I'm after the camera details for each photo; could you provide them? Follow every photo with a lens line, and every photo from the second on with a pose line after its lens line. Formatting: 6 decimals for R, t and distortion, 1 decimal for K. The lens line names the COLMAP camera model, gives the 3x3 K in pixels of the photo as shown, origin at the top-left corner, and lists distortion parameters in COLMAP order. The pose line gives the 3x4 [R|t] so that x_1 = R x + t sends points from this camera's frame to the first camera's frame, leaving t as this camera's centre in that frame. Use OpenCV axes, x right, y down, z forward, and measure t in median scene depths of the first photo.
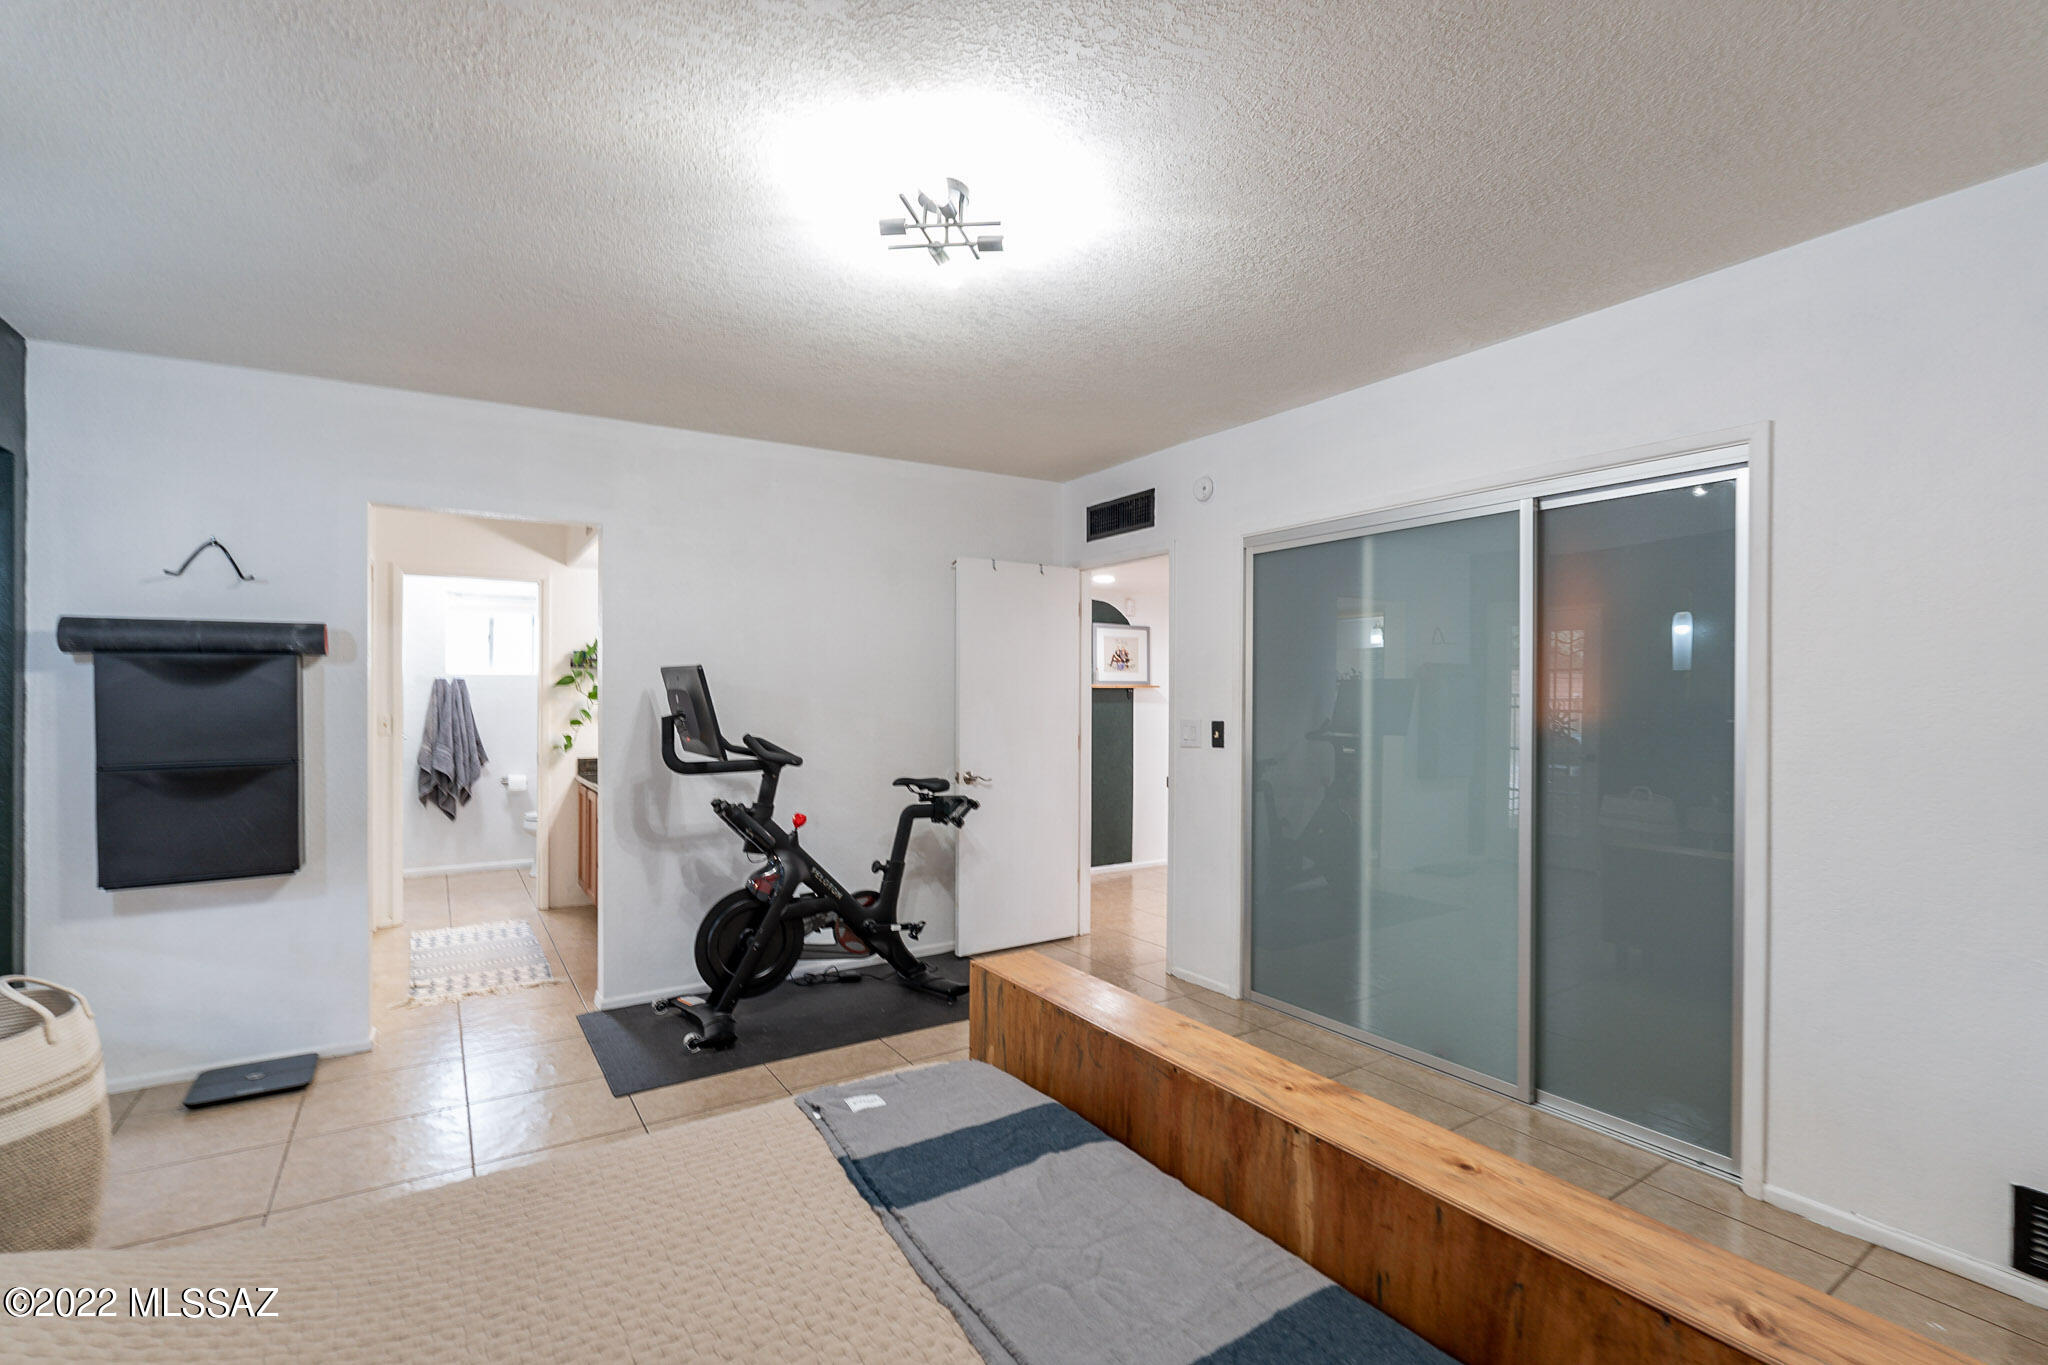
lens RADIAL K [[911.5, 0, 1023.8], [0, 911.5, 700.6], [0, 0, 1]] dist [-0.002286, -0.000650]
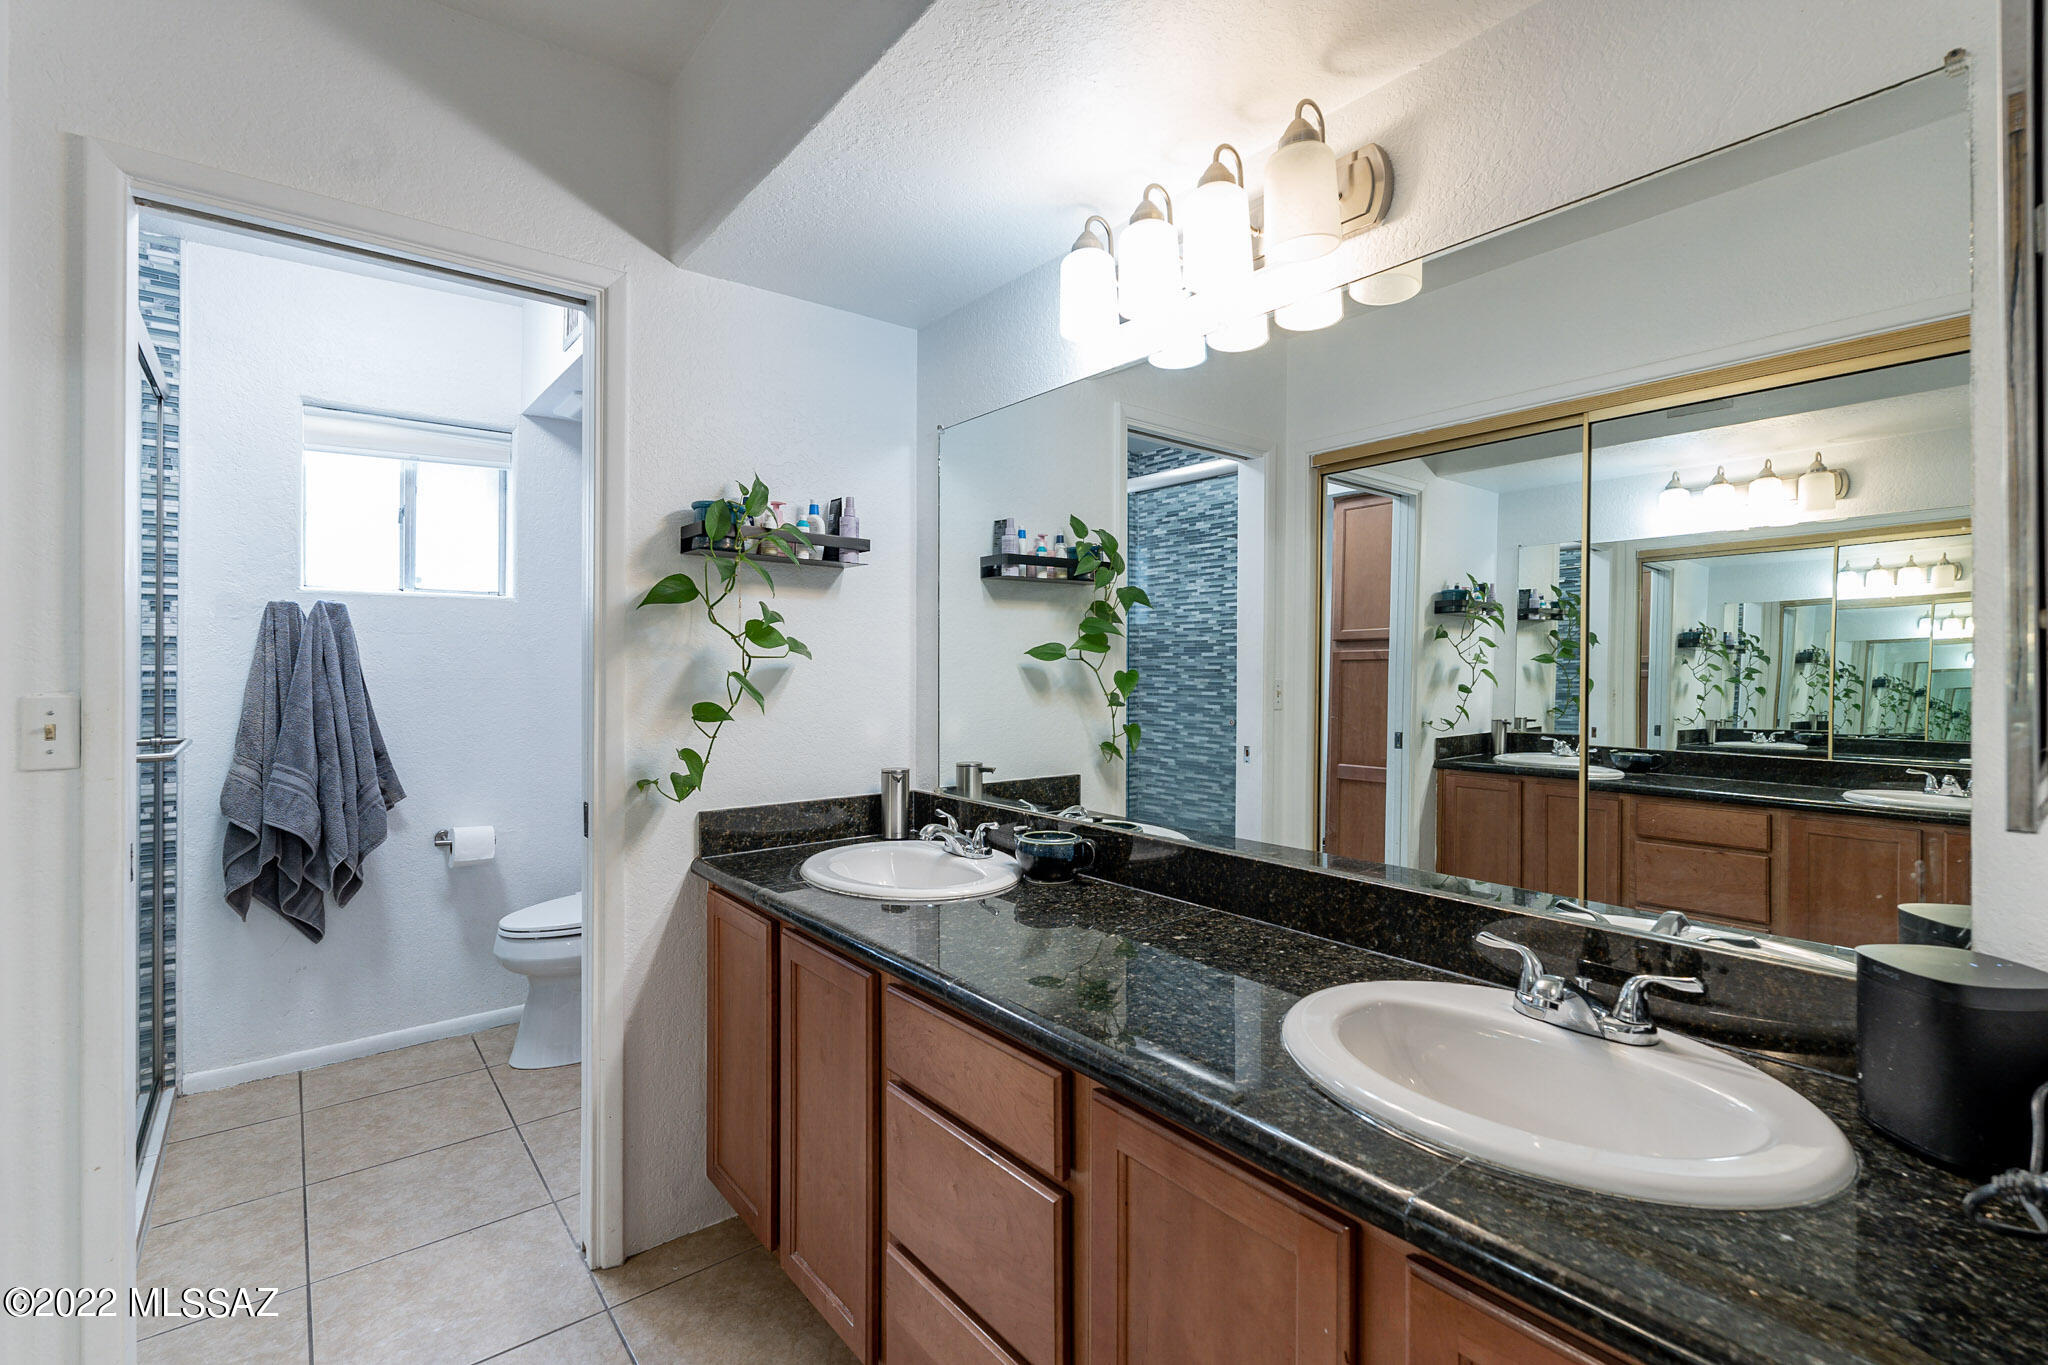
lens RADIAL K [[911.5, 0, 1022.9], [0, 911.5, 669.5], [0, 0, 1]] dist [-0.002286, -0.000650]
pose [[0.994520, -0.001733, 0.104529, -0.353718], [0.001646, 0.999998, 0.000919, 0.006844], [-0.104531, -0.000742, 0.994521, 0.560109]]
